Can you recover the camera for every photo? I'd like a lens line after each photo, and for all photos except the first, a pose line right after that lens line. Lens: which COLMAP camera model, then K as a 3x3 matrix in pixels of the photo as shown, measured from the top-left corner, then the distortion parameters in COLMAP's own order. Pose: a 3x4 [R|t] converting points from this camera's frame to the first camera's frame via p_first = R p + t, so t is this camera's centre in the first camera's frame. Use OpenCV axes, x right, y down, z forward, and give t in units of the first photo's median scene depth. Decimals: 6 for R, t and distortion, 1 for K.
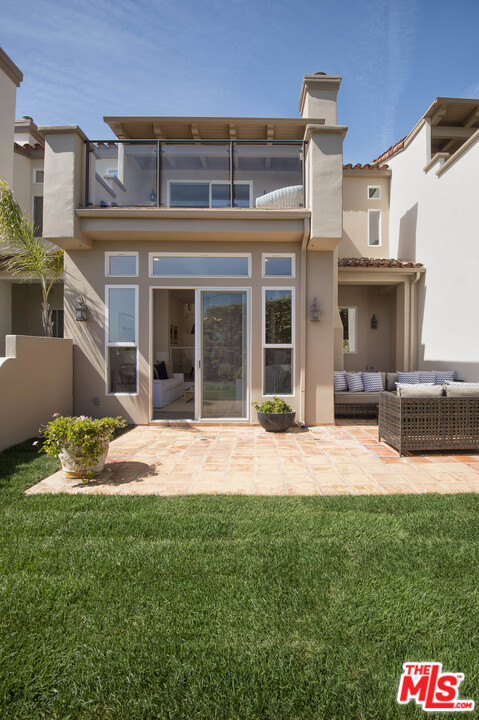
lens RADIAL K [[337.8, 0, 257.4], [0, 337.8, 354.2], [0, 0, 1]] dist [0.001386, -0.035736]
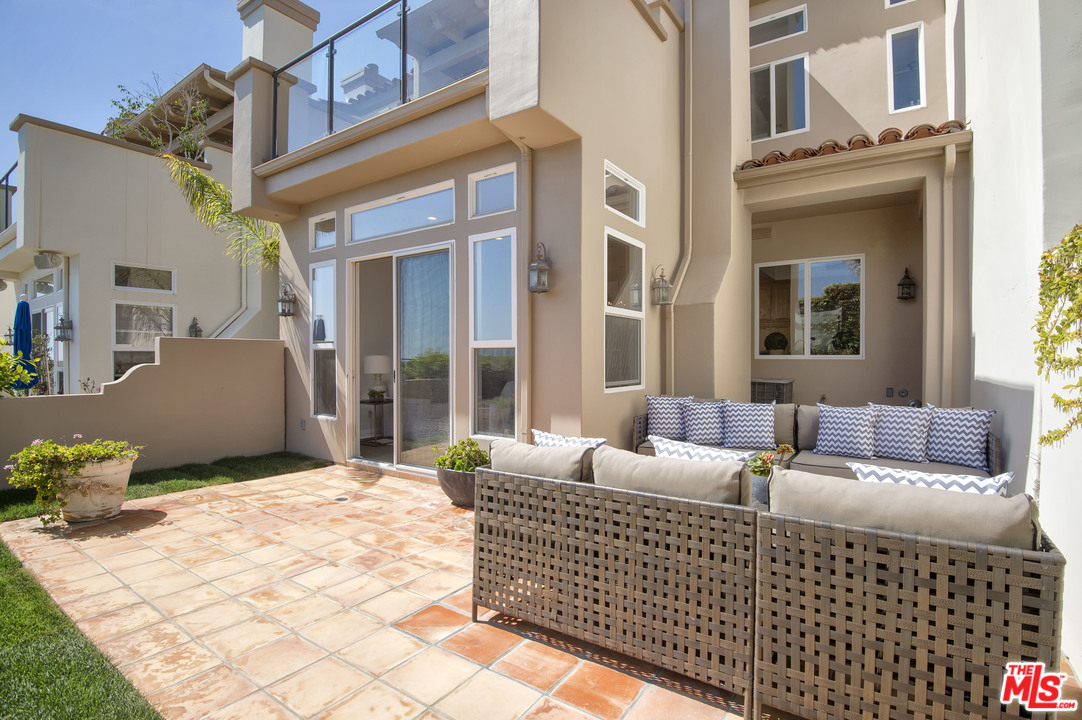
lens RADIAL K [[507.6, 0, 548.7], [0, 507.6, 360.1], [0, 0, 1]] dist [0.001386, -0.035736]
pose [[0.823849, -0.000715, -0.566810, 0.585854], [-0.000612, 0.999997, -0.002151, 0.001791], [0.566810, 0.002119, 0.823846, 0.394930]]
